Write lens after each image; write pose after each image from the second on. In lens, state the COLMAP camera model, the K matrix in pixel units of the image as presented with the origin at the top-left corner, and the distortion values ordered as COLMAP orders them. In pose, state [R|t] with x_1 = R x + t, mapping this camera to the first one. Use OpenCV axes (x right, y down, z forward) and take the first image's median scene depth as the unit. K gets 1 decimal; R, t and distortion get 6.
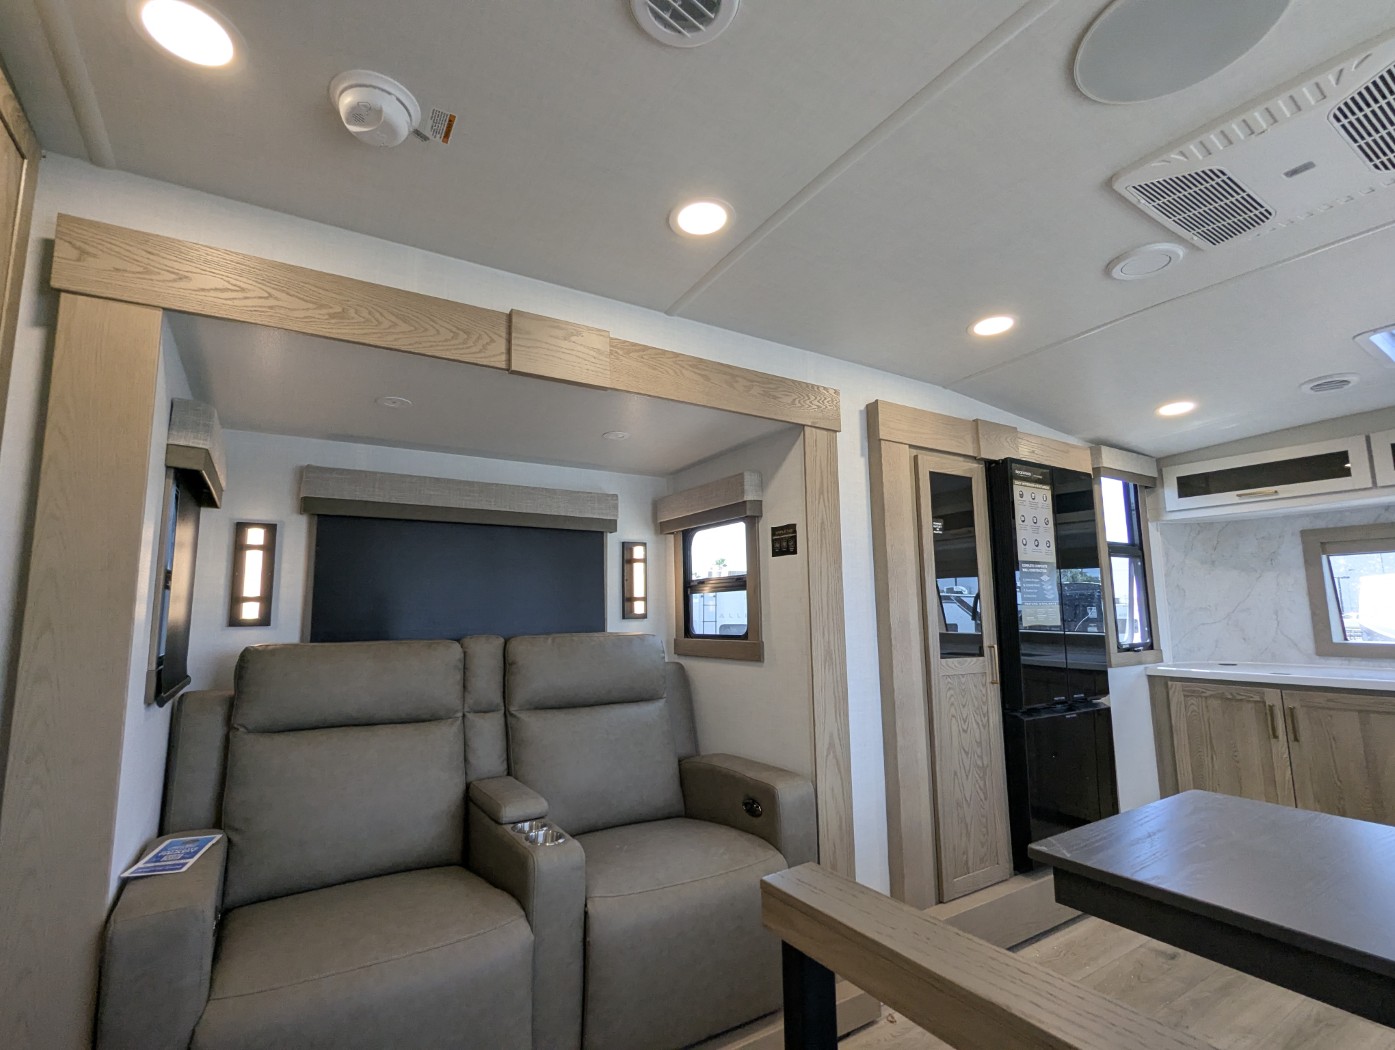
lens RADIAL K [[663.4, 0, 693.5], [0, 663.4, 525.5], [0, 0, 1]] dist [-0.003182, 0.001931]
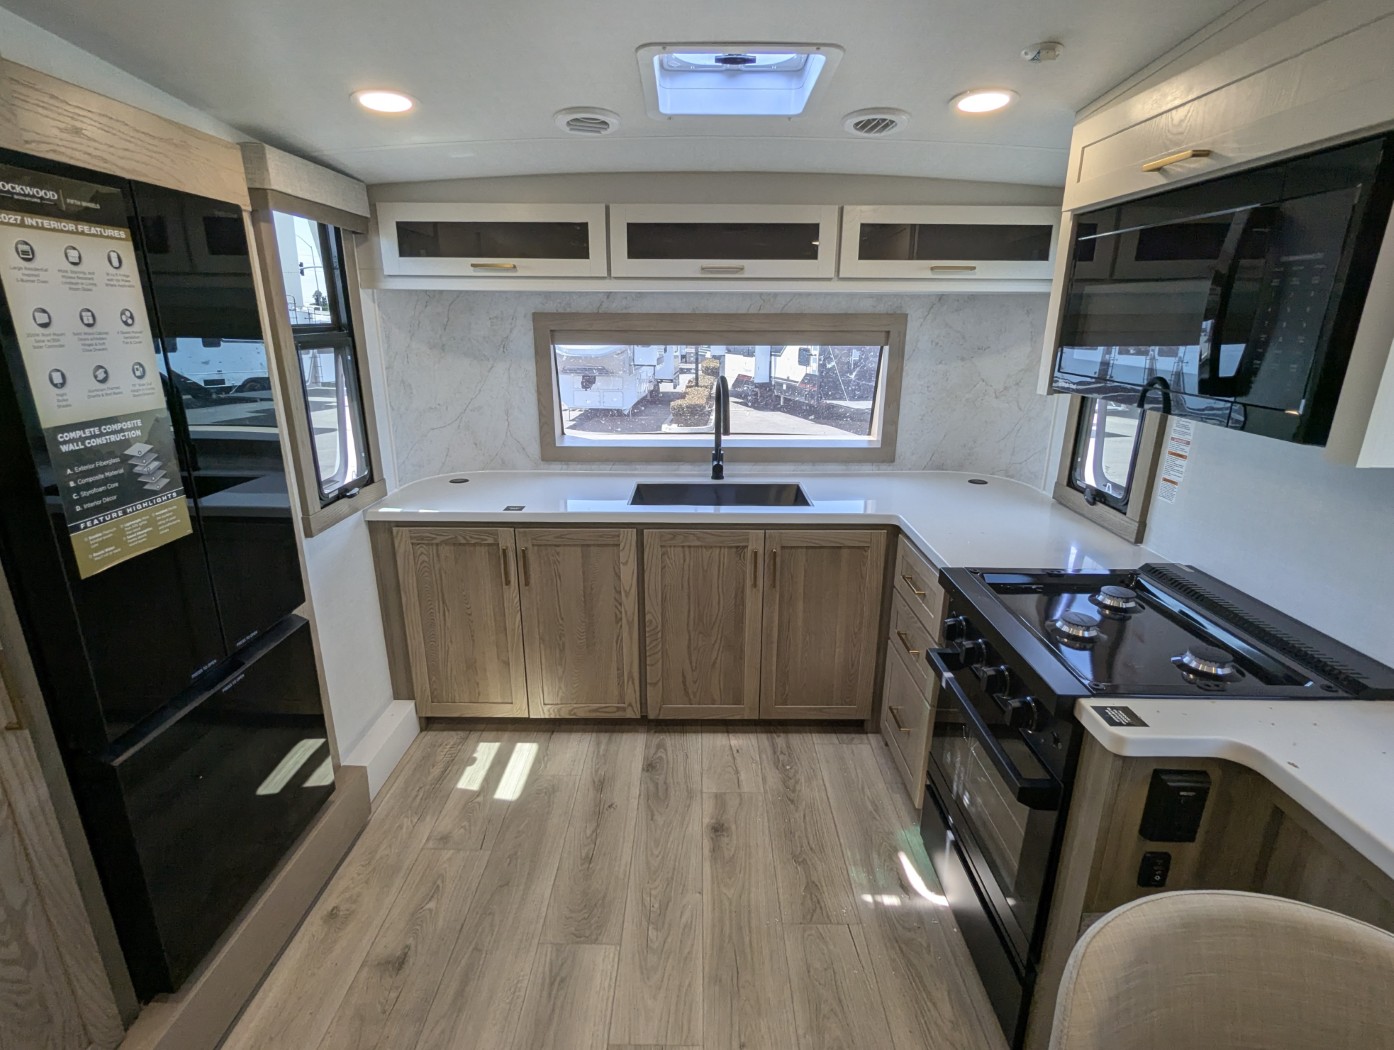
lens RADIAL K [[663.0, 0, 695.6], [0, 663.0, 524.7], [0, 0, 1]] dist [-0.003182, 0.001931]
pose [[0.539089, -0.240622, 0.807146, 0.362924], [-0.124249, 0.925117, 0.358776, -0.084007], [-0.833034, -0.293699, 0.468823, 0.448976]]
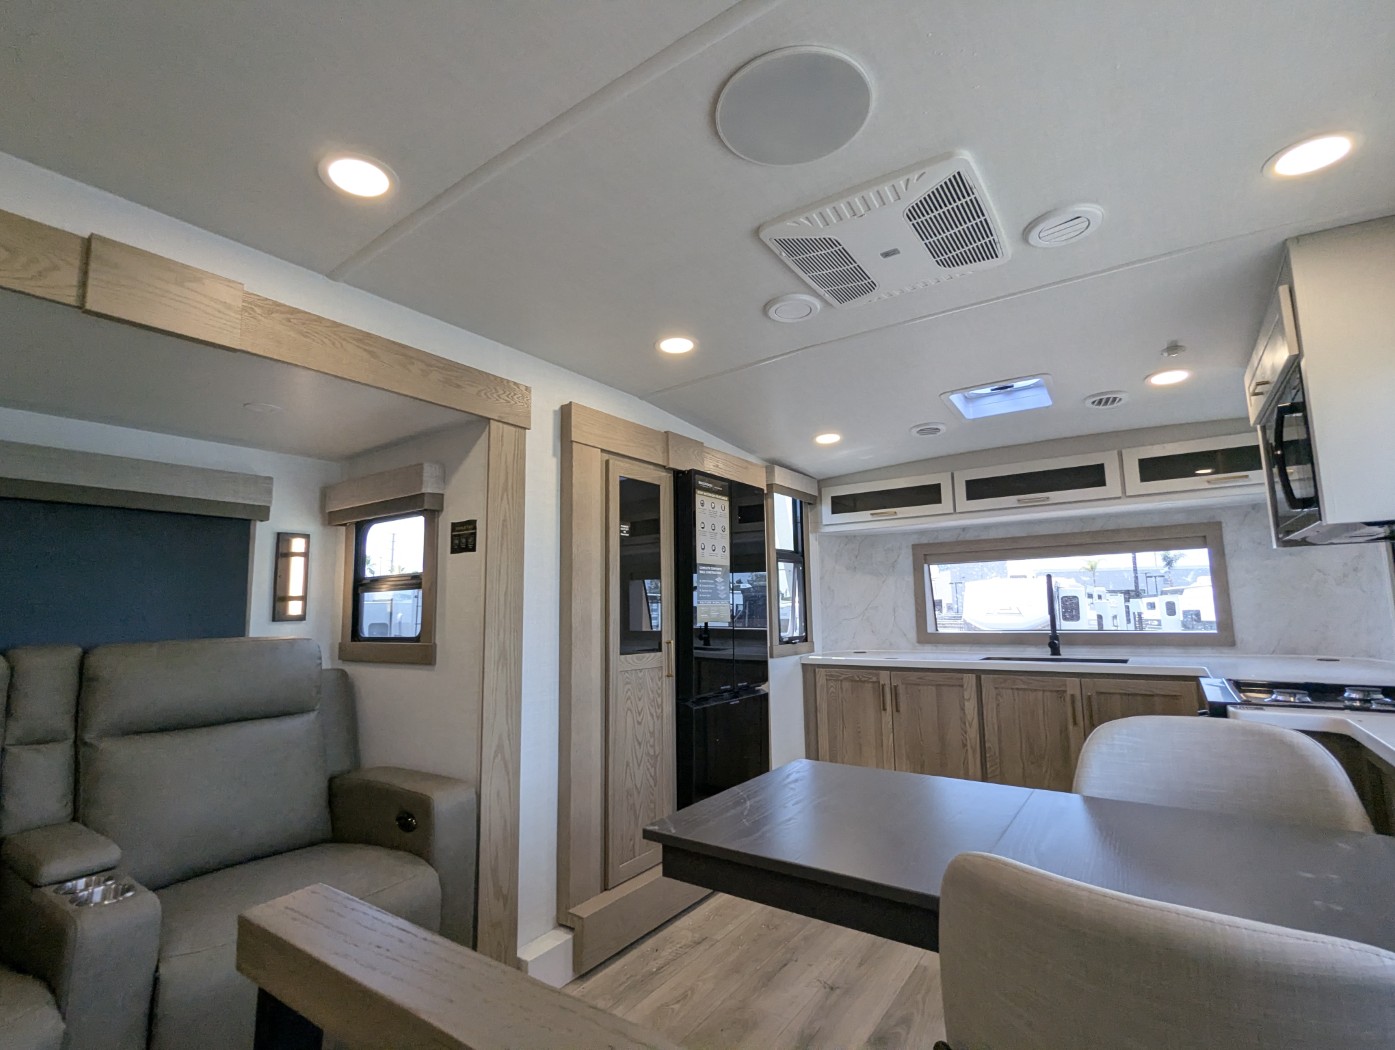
lens RADIAL K [[663.4, 0, 695.1], [0, 663.4, 527.5], [0, 0, 1]] dist [-0.003182, 0.001931]
pose [[0.923354, 0.041911, 0.381654, 0.066193], [-0.044007, 0.999026, -0.003238, -0.002475], [-0.381418, -0.013806, 0.924299, -0.007441]]
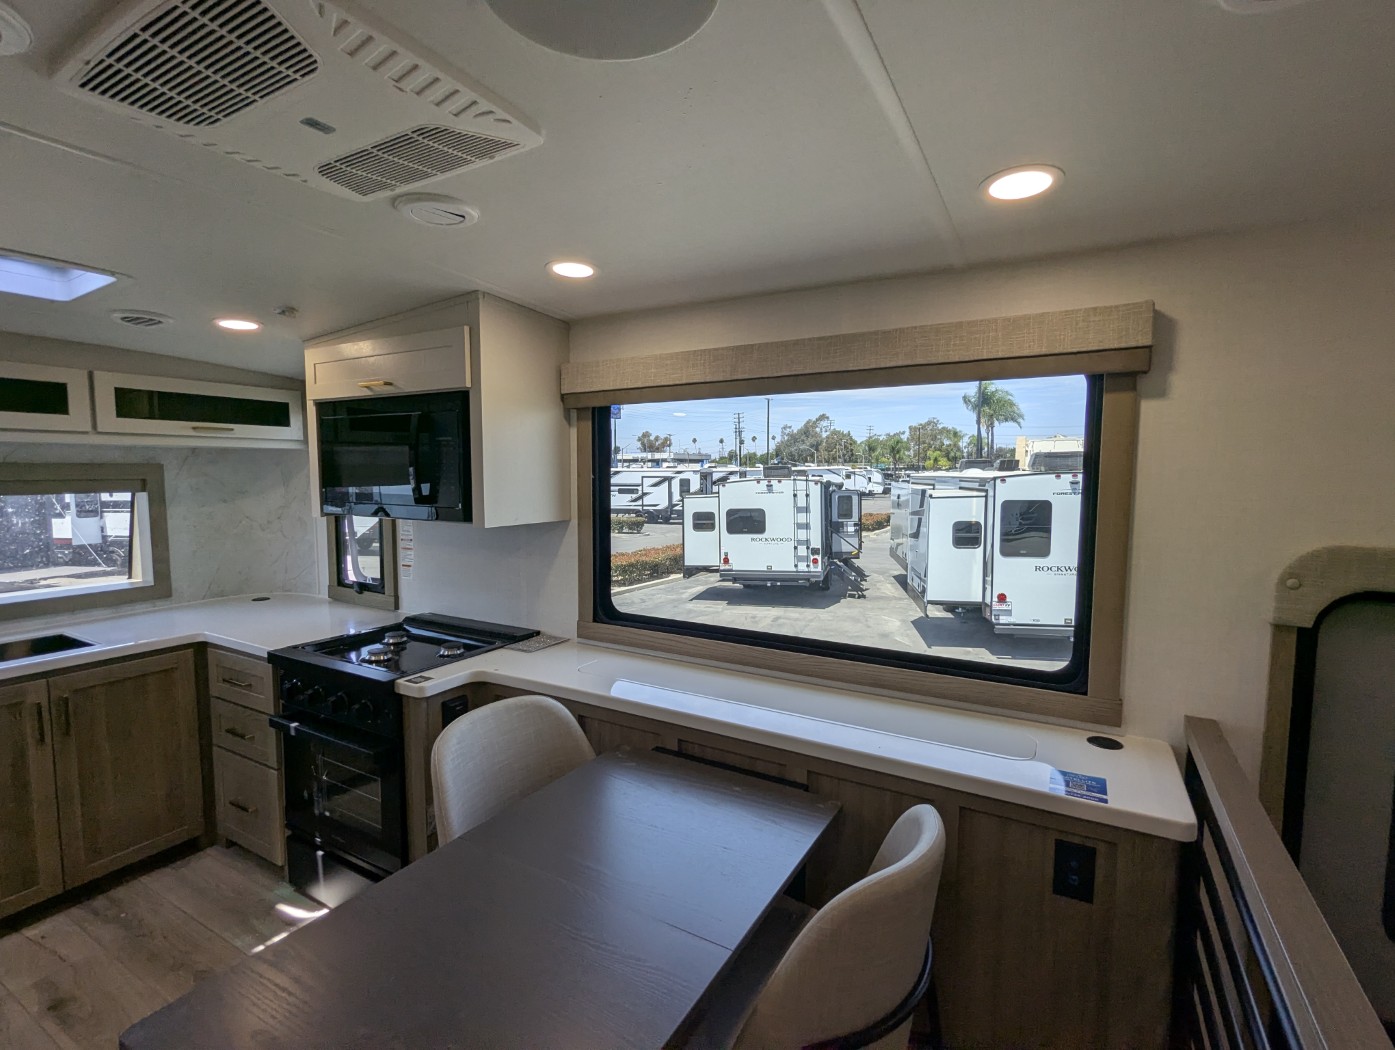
lens RADIAL K [[663.4, 0, 697.8], [0, 663.4, 526.3], [0, 0, 1]] dist [-0.003182, 0.001931]
pose [[-0.472390, -0.063192, 0.879121, 0.004430], [-0.117125, 0.993081, 0.008447, -0.070360], [-0.873573, -0.098977, -0.476523, 0.477853]]
